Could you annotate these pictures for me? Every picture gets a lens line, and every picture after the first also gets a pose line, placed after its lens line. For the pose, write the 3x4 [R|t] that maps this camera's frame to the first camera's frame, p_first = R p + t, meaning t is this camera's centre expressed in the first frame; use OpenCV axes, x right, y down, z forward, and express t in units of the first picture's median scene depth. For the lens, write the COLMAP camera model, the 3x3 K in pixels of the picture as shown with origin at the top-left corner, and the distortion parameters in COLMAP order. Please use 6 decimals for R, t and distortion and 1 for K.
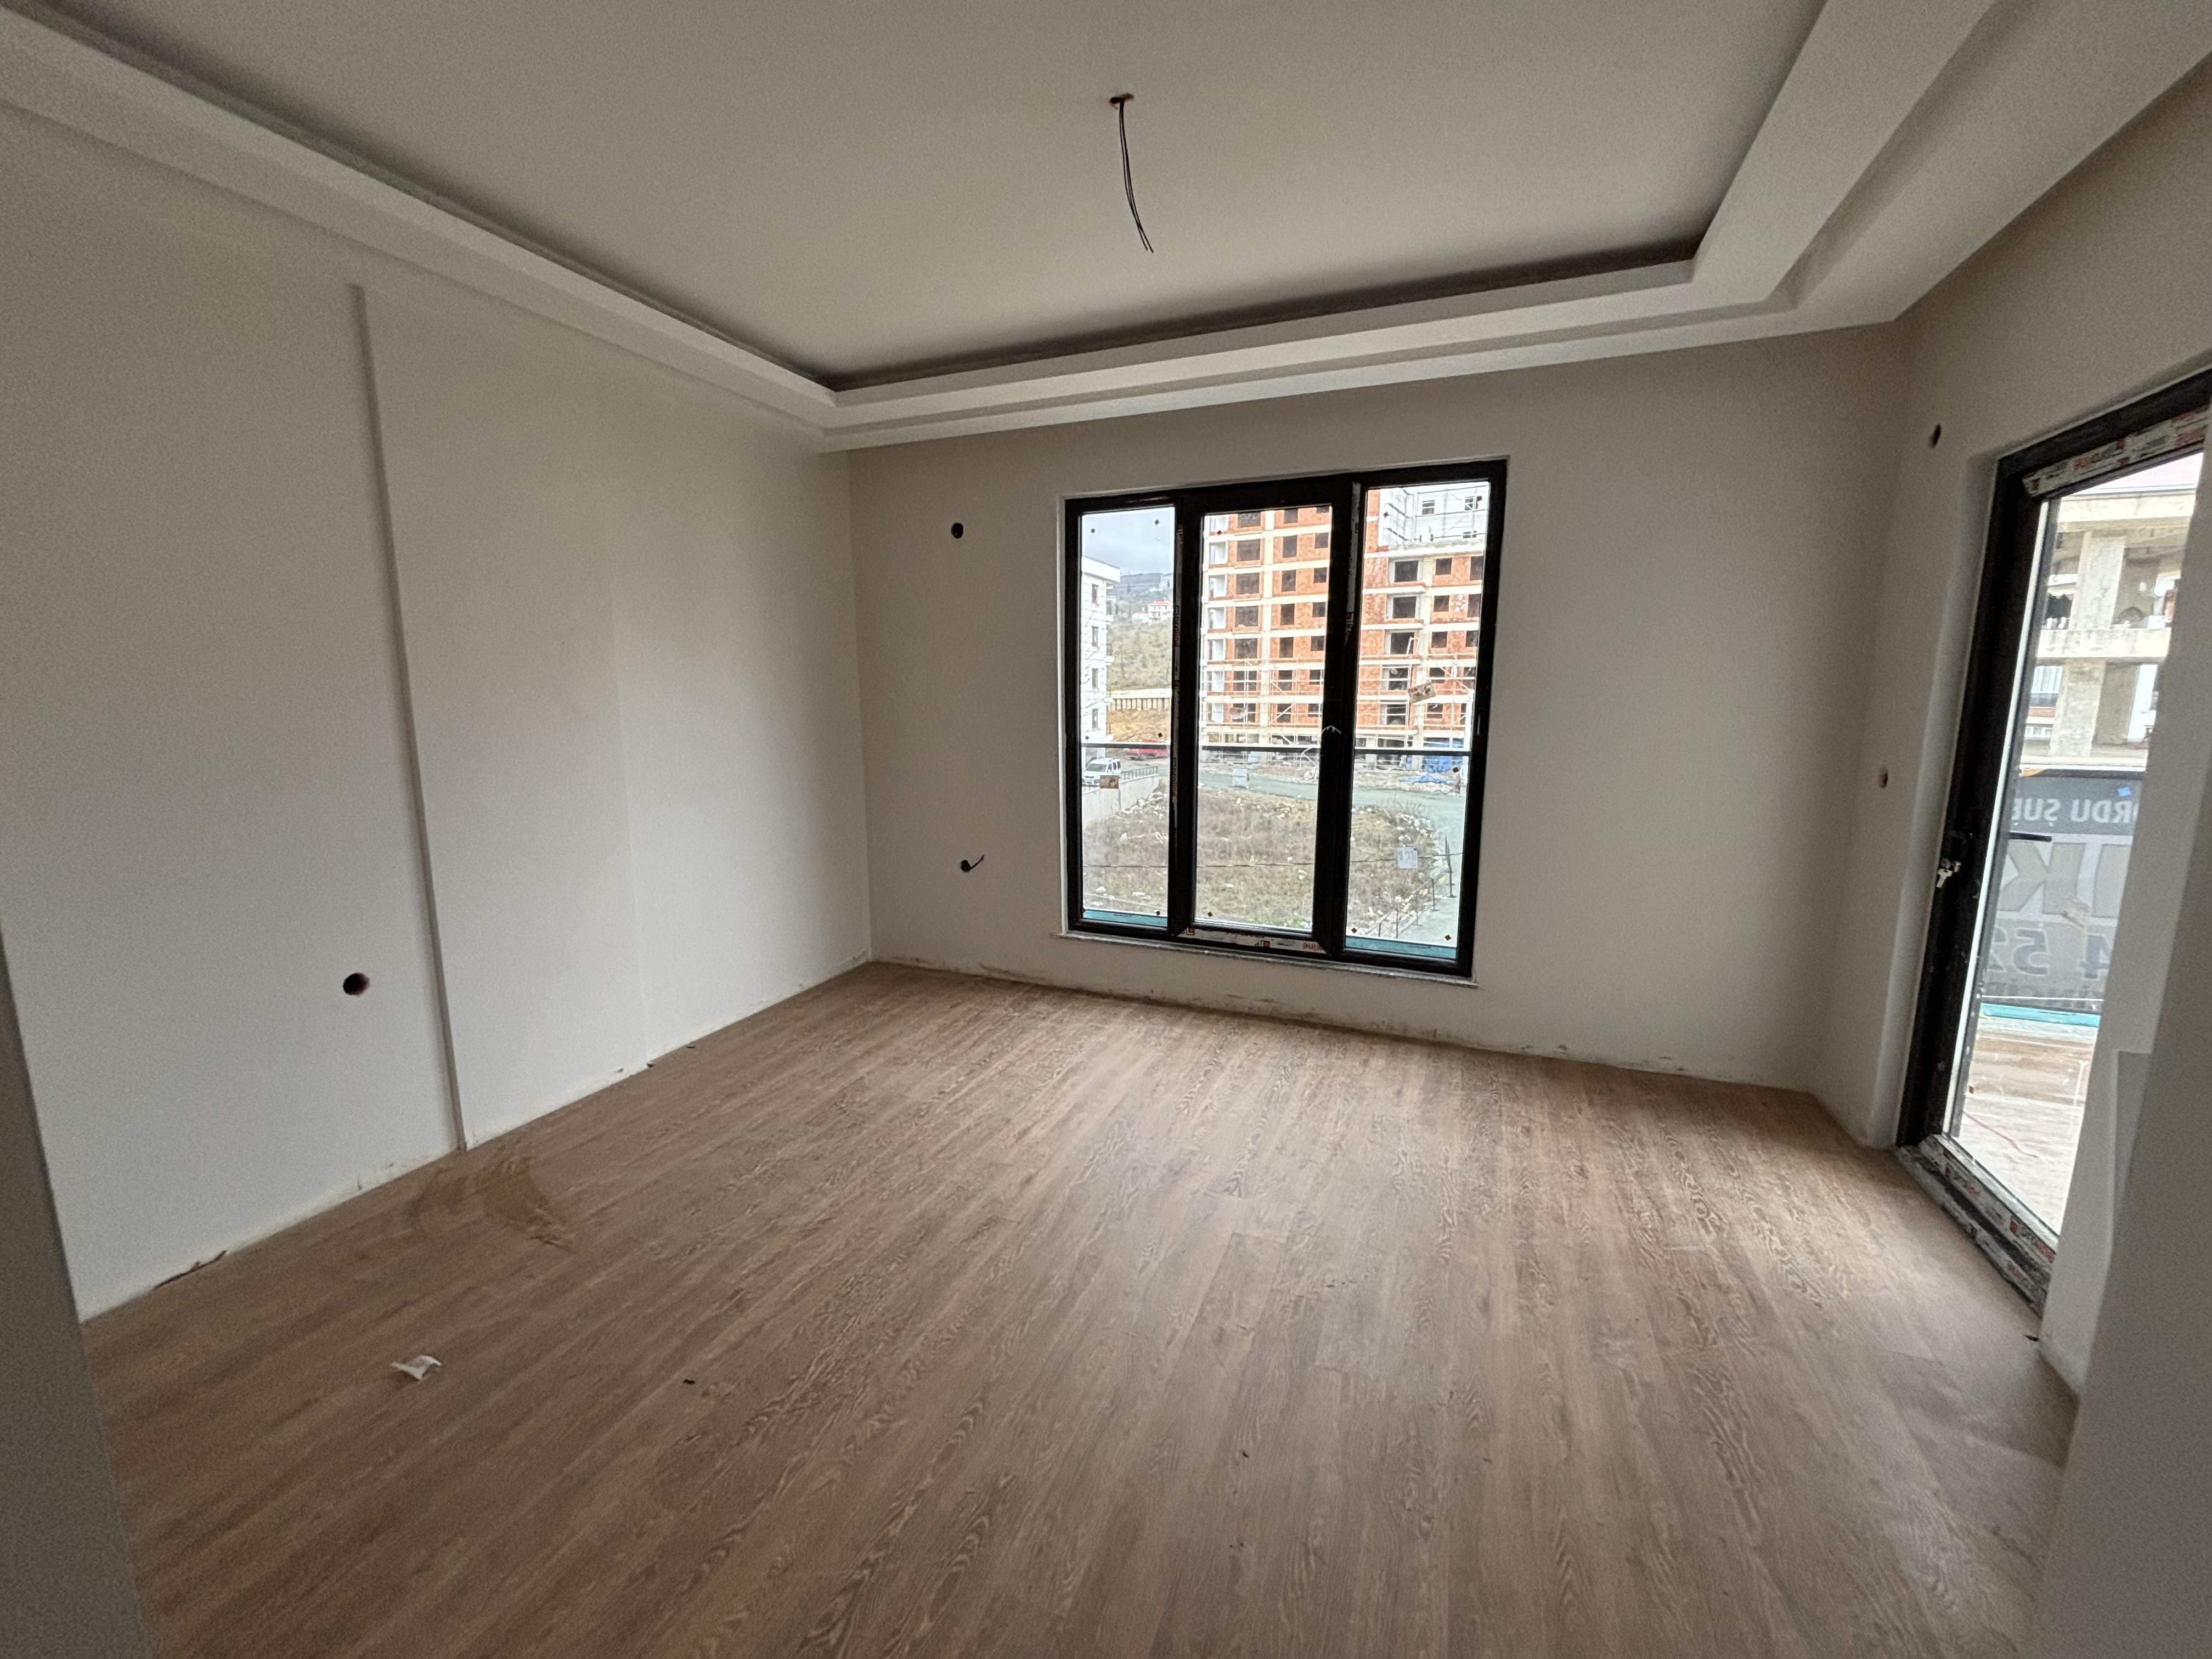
lens RADIAL K [[883.0, 0, 1100.0], [0, 883.0, 829.5], [0, 0, 1]] dist [0.023189, -0.021918]
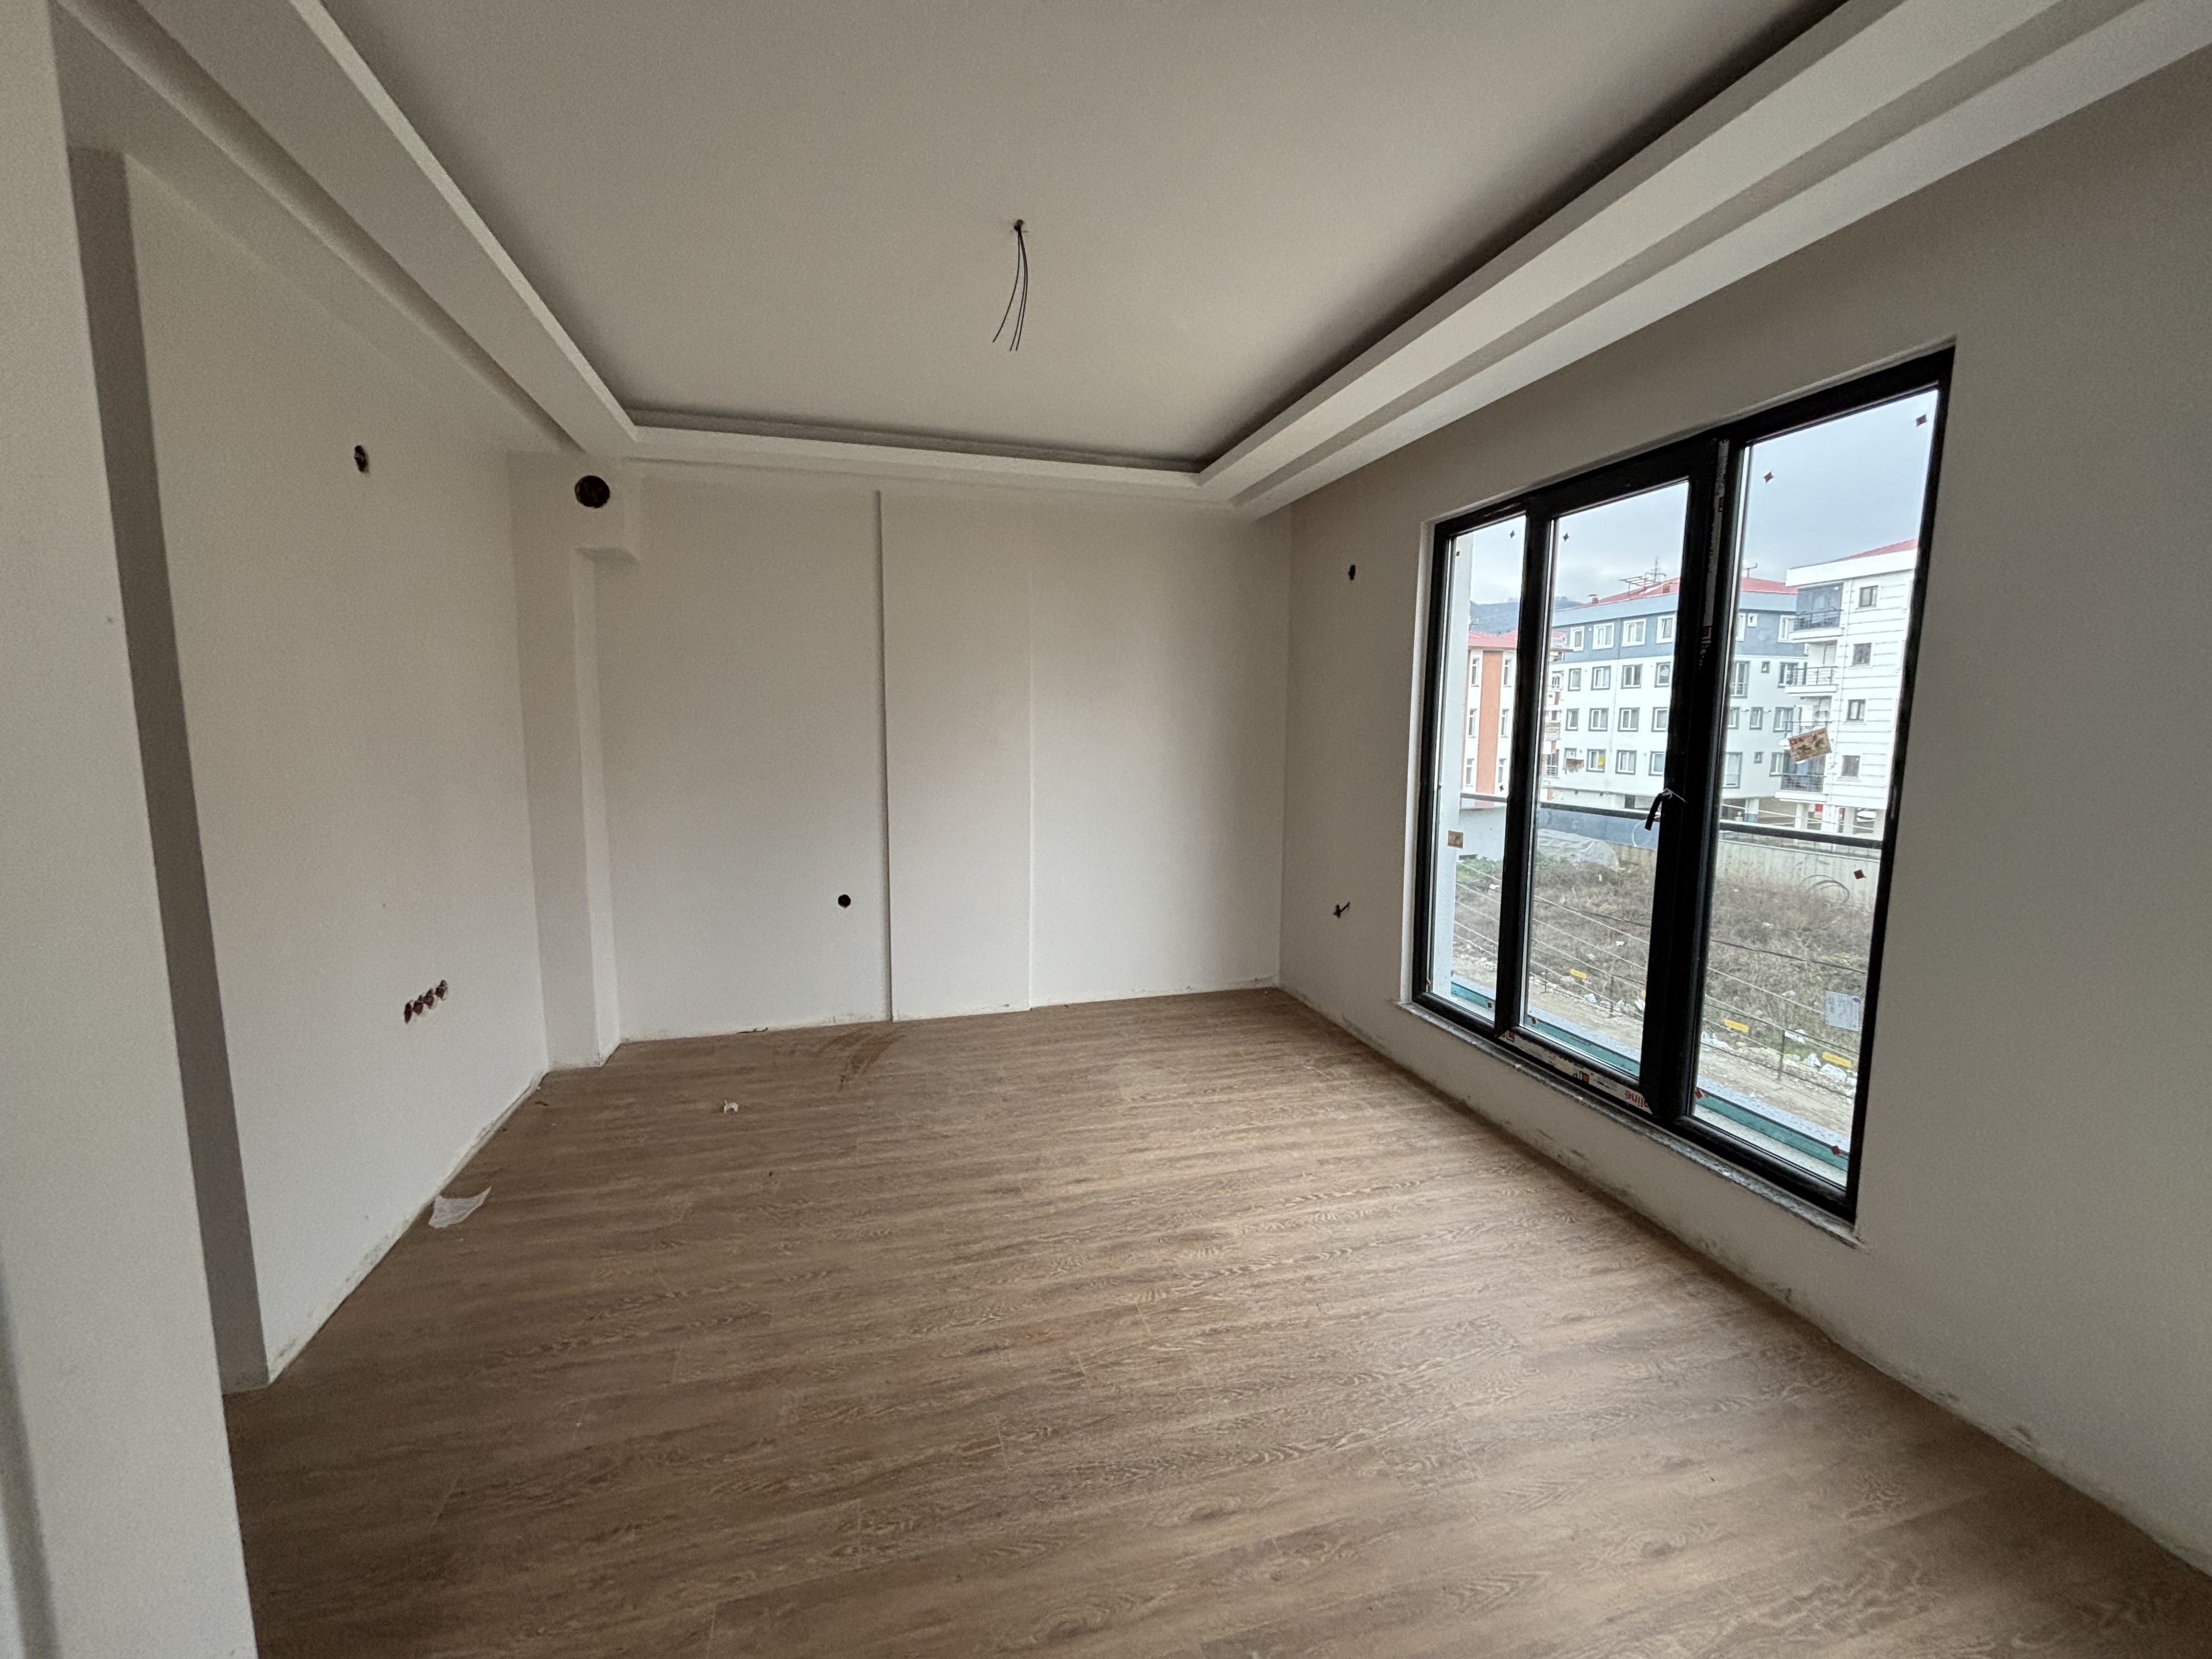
lens RADIAL K [[883.0, 0, 1100.0], [0, 883.0, 829.5], [0, 0, 1]] dist [0.023189, -0.021918]
pose [[0.622624, 0.101867, -0.775862, 0.511867], [-0.134959, 0.990612, 0.021759, -0.039546], [0.770795, 0.091162, 0.630527, 0.206204]]
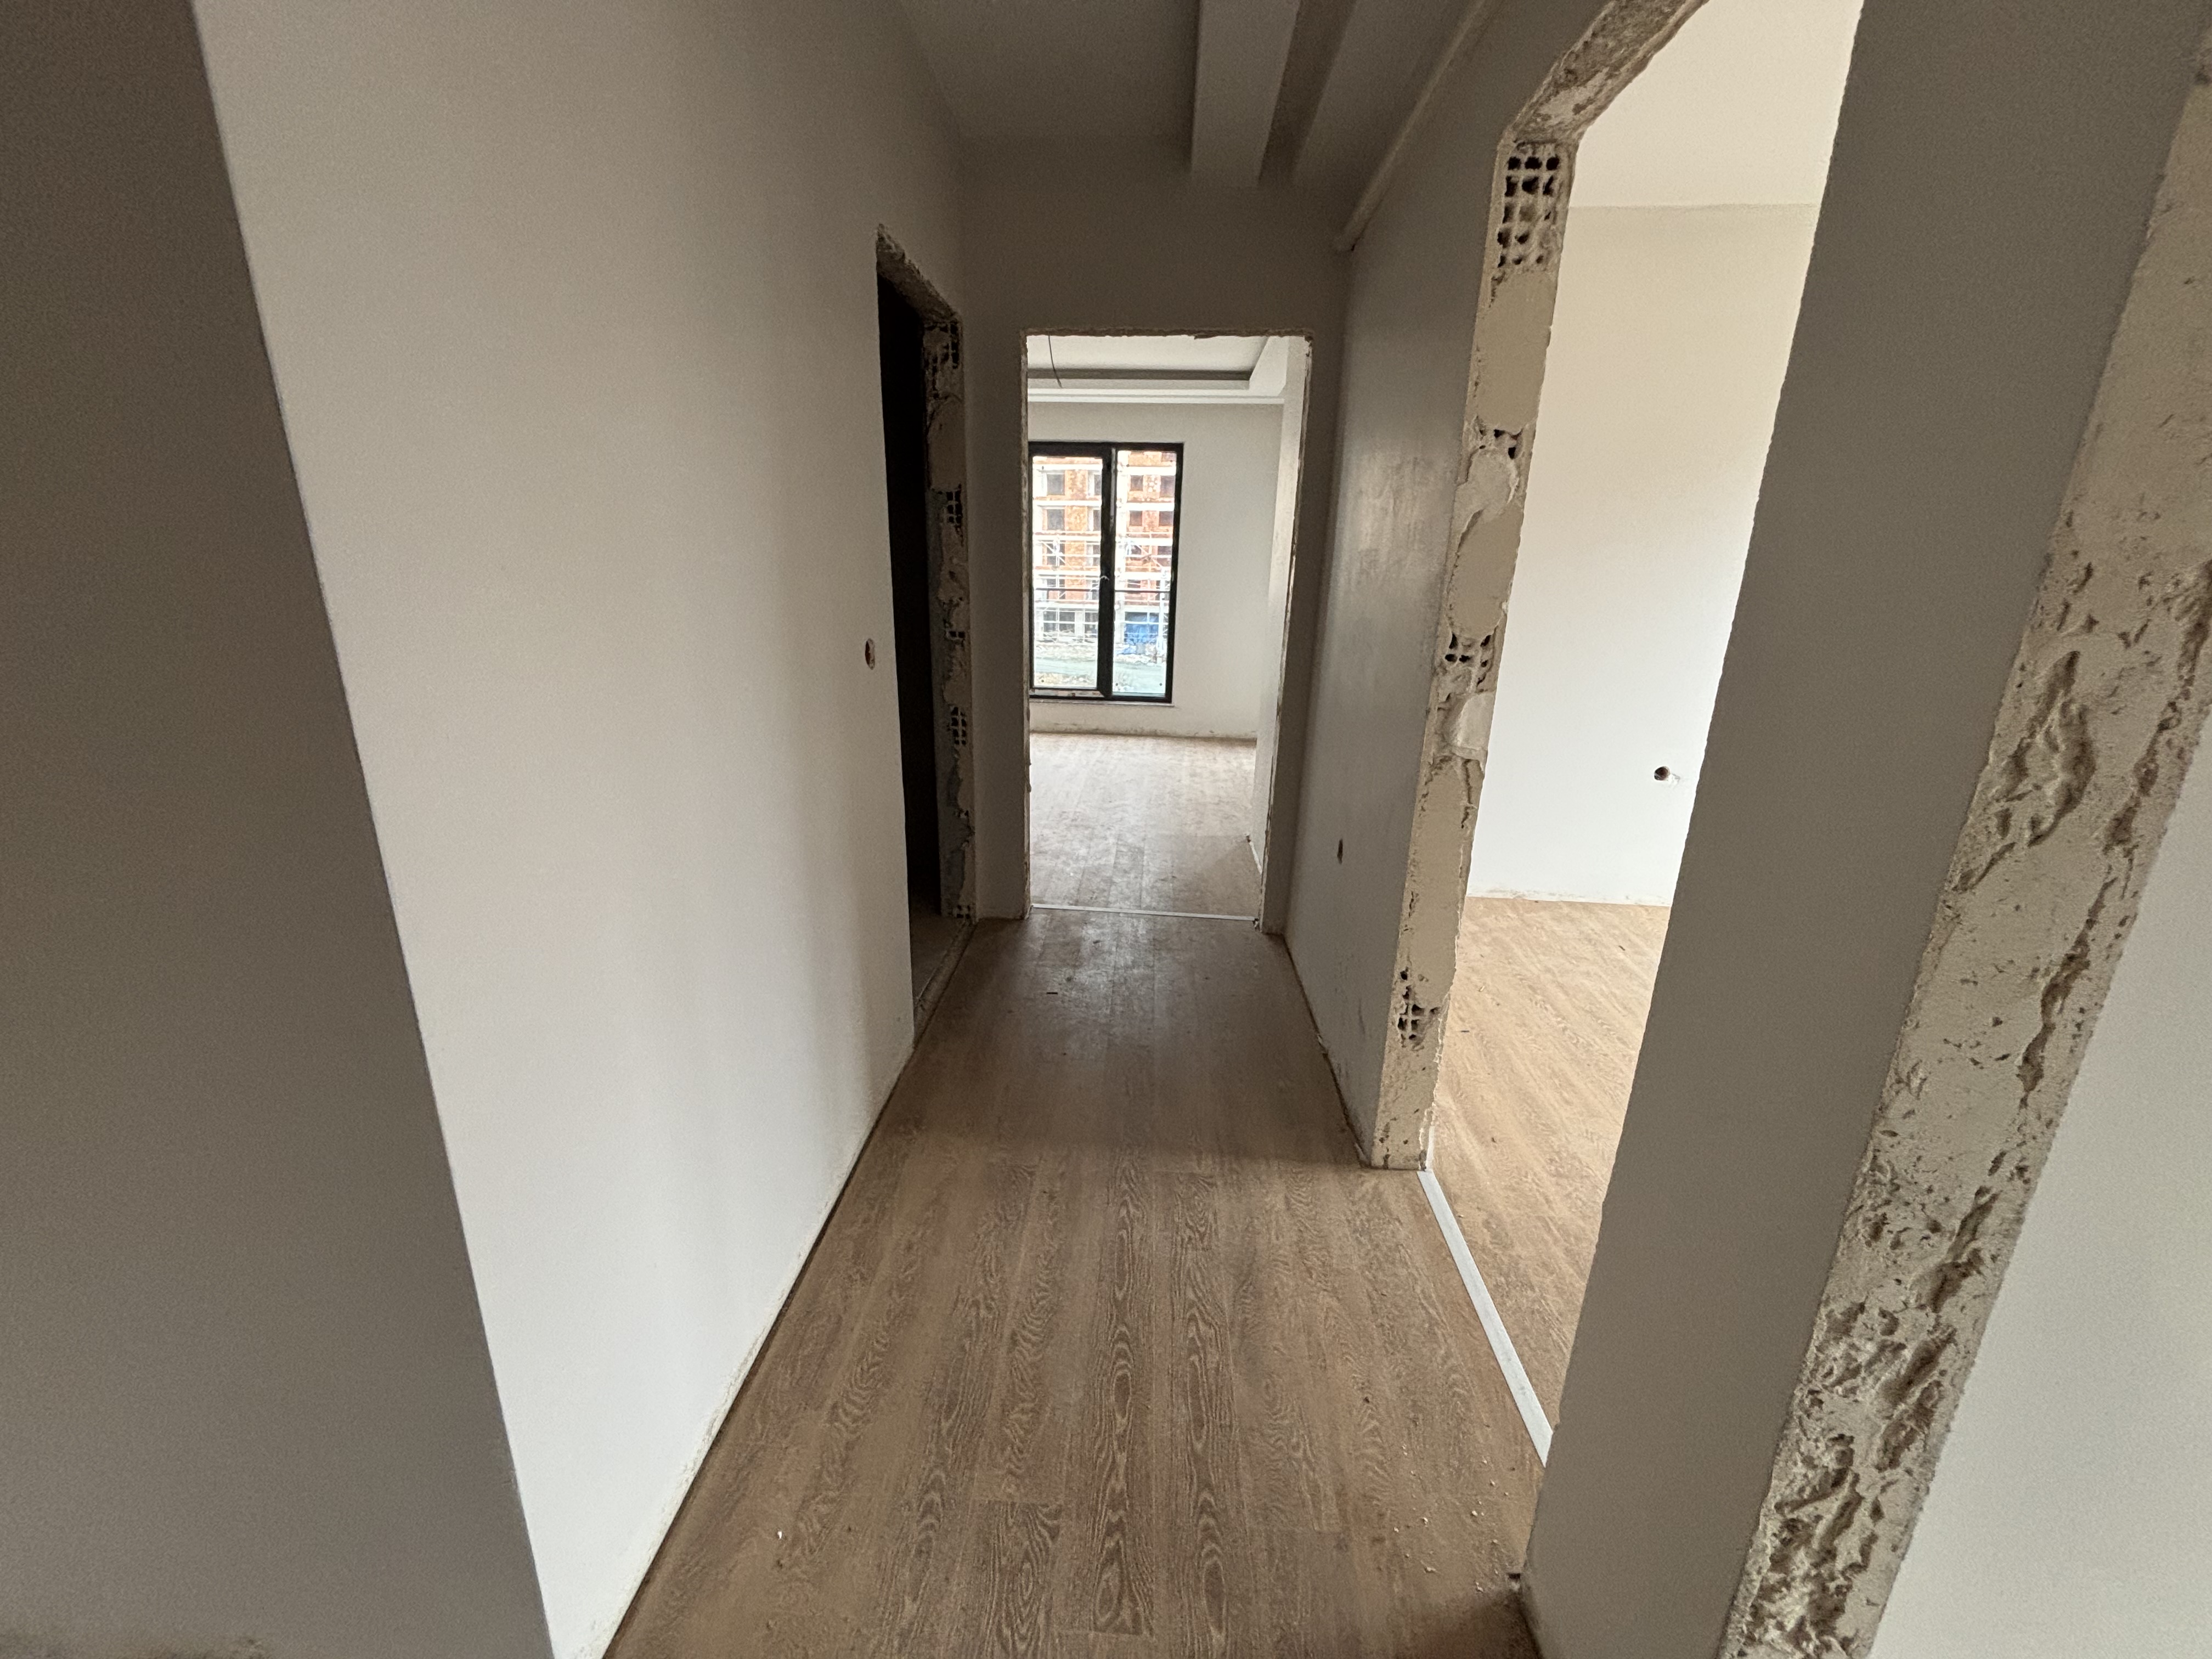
lens RADIAL K [[883.3, 0, 1099.0], [0, 883.3, 828.9], [0, 0, 1]] dist [0.003022, -0.000258]
pose [[0.948393, -0.068127, 0.309693, -0.387115], [0.025525, 0.989880, 0.139590, 0.158442], [-0.316069, -0.124482, 0.940534, -0.889537]]
